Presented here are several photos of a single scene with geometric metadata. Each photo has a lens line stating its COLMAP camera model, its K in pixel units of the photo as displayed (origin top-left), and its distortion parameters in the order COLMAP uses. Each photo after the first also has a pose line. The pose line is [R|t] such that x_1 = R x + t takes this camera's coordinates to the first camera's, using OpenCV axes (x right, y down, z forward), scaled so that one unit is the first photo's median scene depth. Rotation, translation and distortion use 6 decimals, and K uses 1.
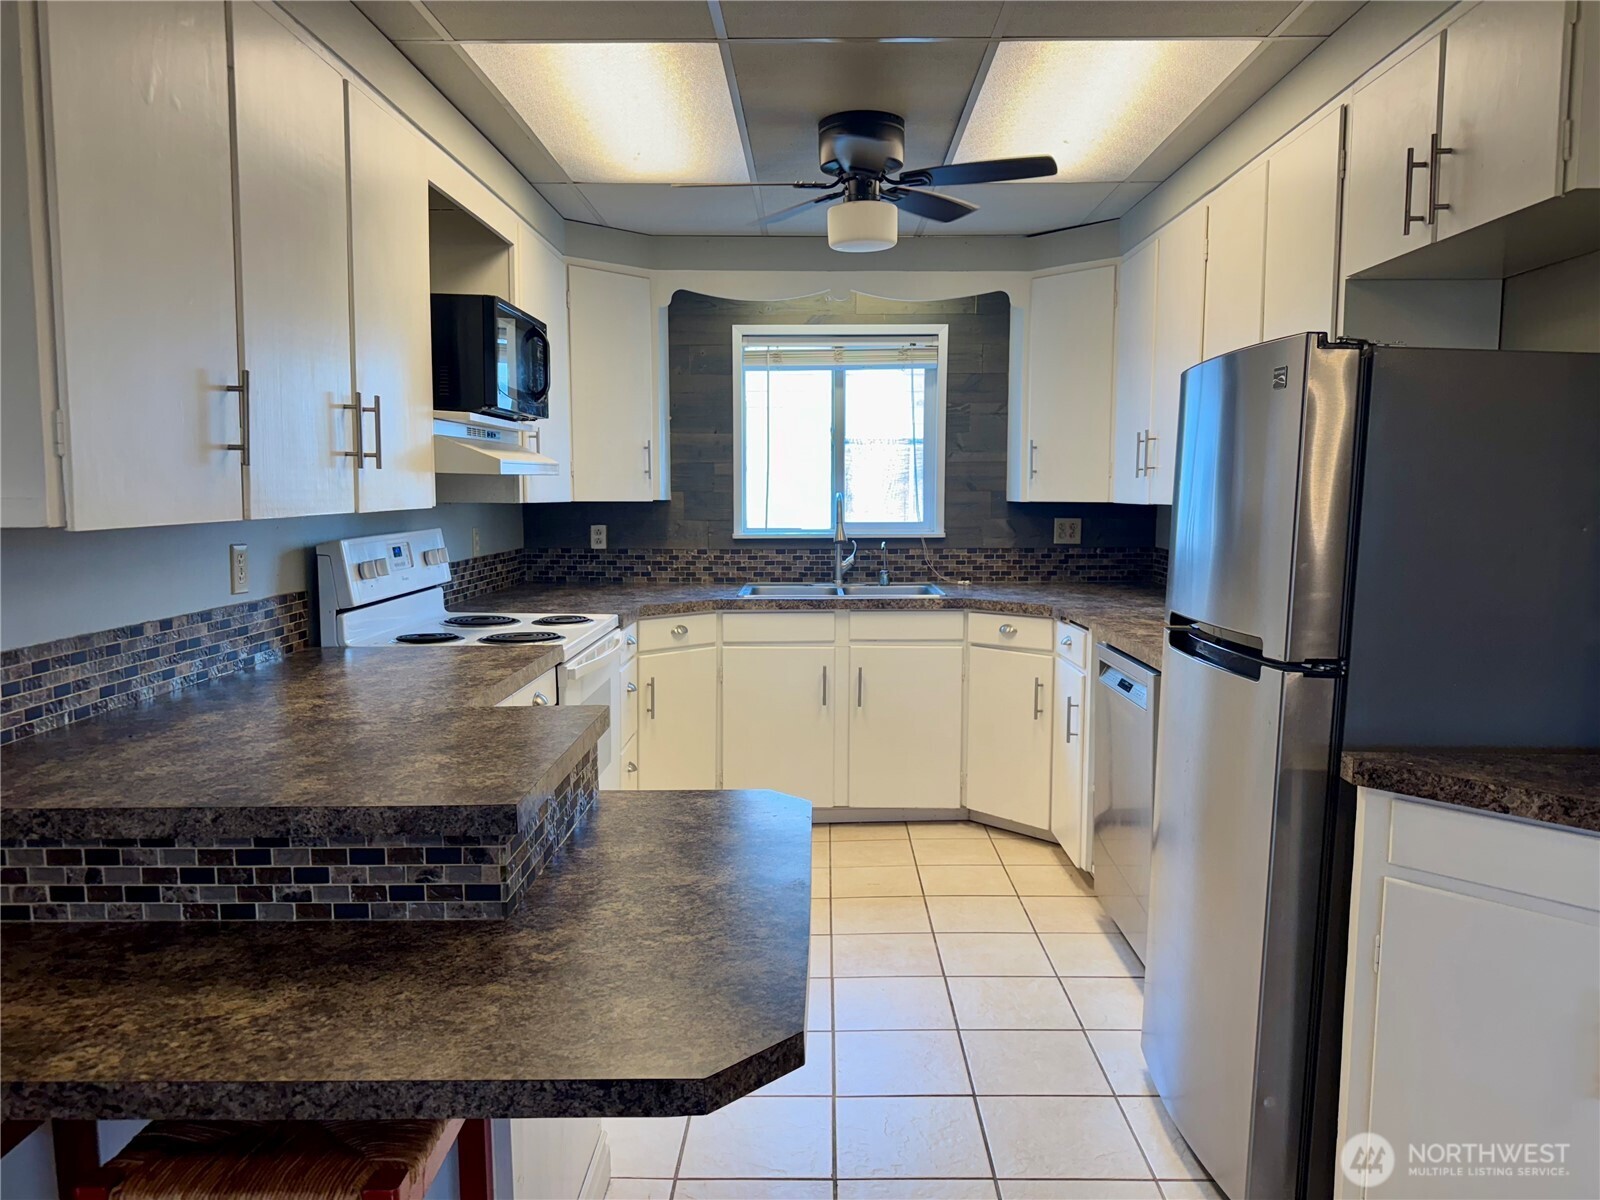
lens RADIAL K [[1133.1, 0, 815.1], [0, 1133.1, 602.5], [0, 0, 1]] dist [0.122331, -0.232345]
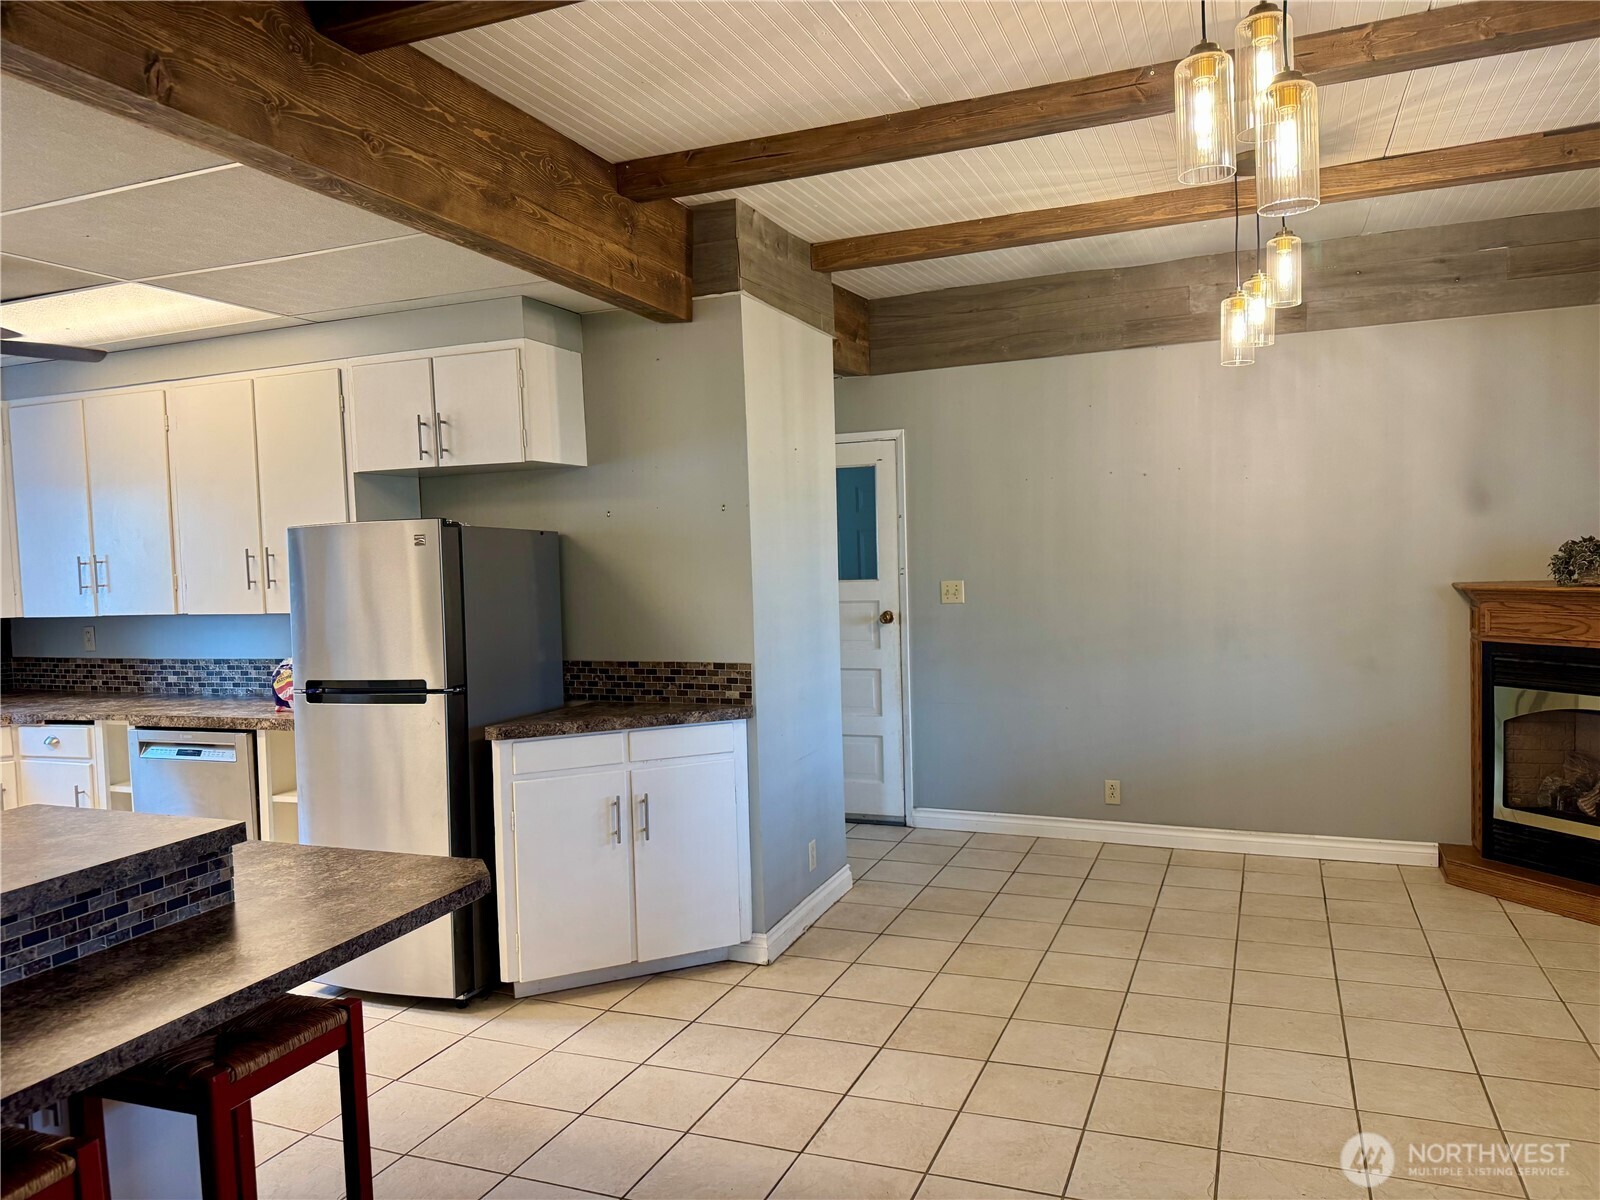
lens RADIAL K [[1128.5, 0, 796.0], [0, 1128.5, 610.1], [0, 0, 1]] dist [0.100464, -0.163310]
pose [[0.368903, -0.063262, 0.927313, -0.483698], [0.133511, 0.990941, 0.014490, -0.011616], [-0.919829, 0.118461, 0.374007, -0.109723]]
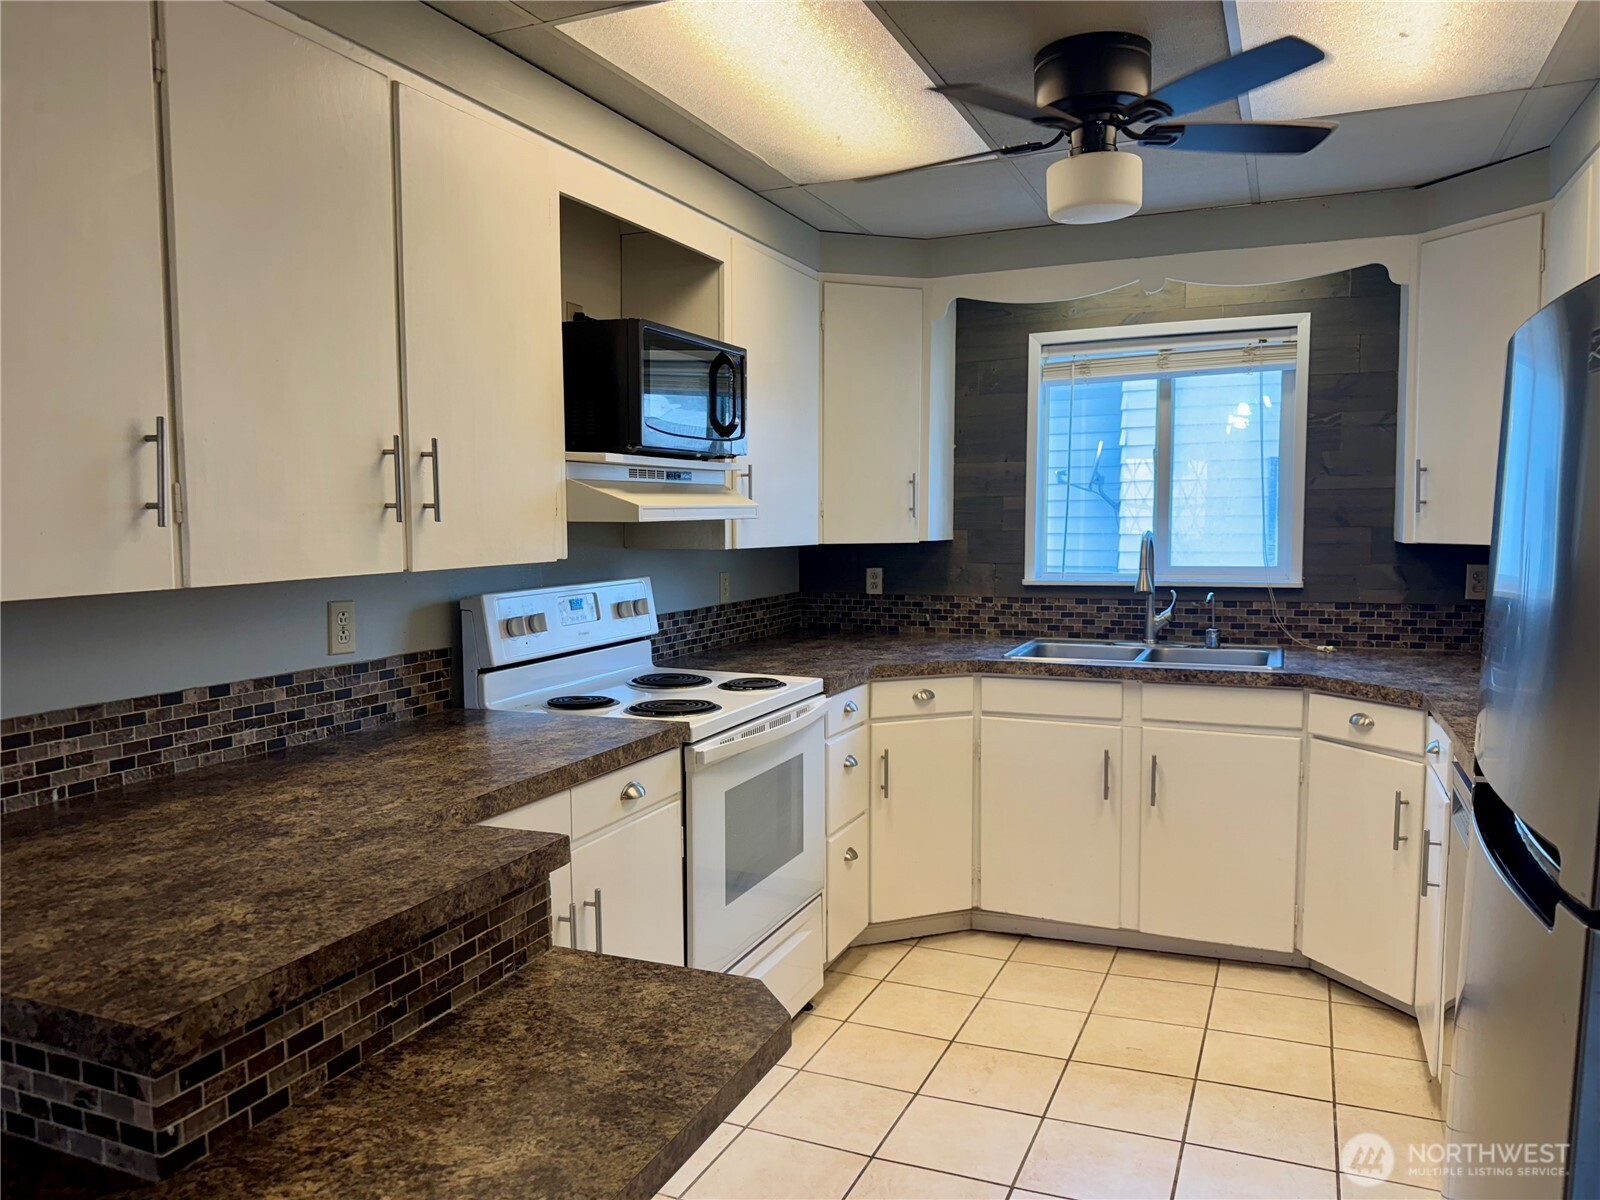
lens RADIAL K [[1128.5, 0, 796.0], [0, 1128.5, 610.1], [0, 0, 1]] dist [0.100464, -0.163310]
pose [[0.916873, 0.025776, -0.398345, 0.123845], [-0.031733, 0.999461, -0.008369, -0.028338], [0.397915, 0.020314, 0.917197, 0.176921]]
